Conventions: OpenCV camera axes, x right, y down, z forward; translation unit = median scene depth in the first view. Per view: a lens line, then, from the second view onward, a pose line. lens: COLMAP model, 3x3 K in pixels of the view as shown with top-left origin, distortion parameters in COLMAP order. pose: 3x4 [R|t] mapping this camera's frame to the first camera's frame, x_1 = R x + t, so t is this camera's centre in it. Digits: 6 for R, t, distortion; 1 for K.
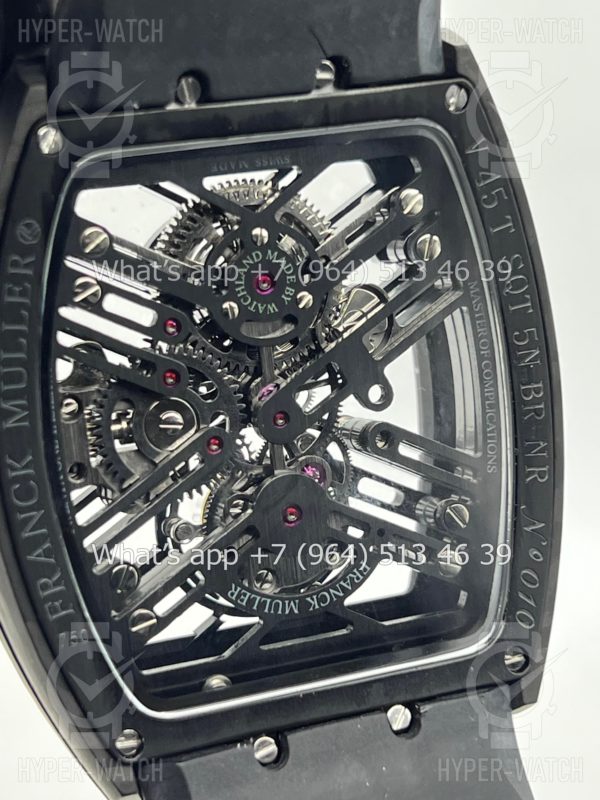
lens RADIAL K [[1911.1, 0, 306.3], [0, 1911.1, 403.0], [0, 0, 1]] dist [0.247784, 0.000000]
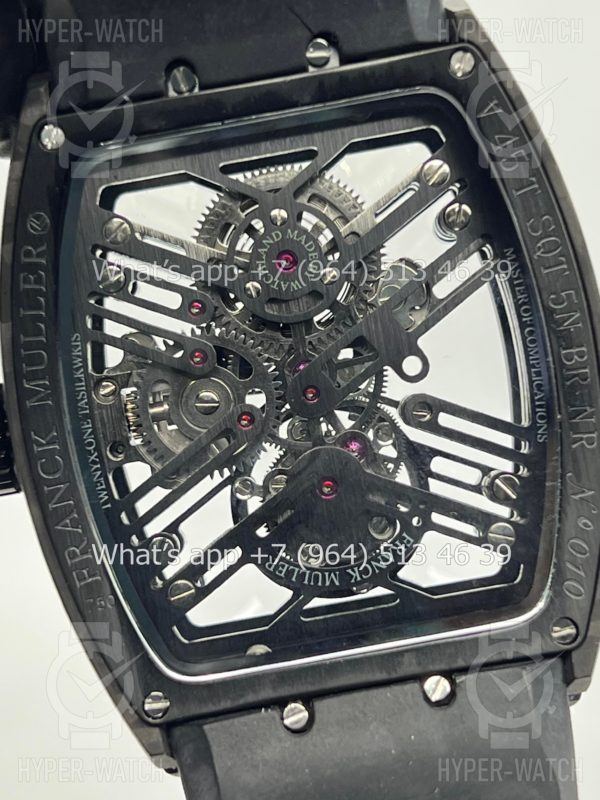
lens RADIAL K [[1911.1, 0, 296.8], [0, 1911.1, 397.7], [0, 0, 1]] dist [0.247784, 0.000000]
pose [[0.938283, -0.052623, -0.341842, 0.332288], [0.030488, 0.997094, -0.069809, 0.082693], [0.344522, 0.055078, 0.937161, 0.040632]]
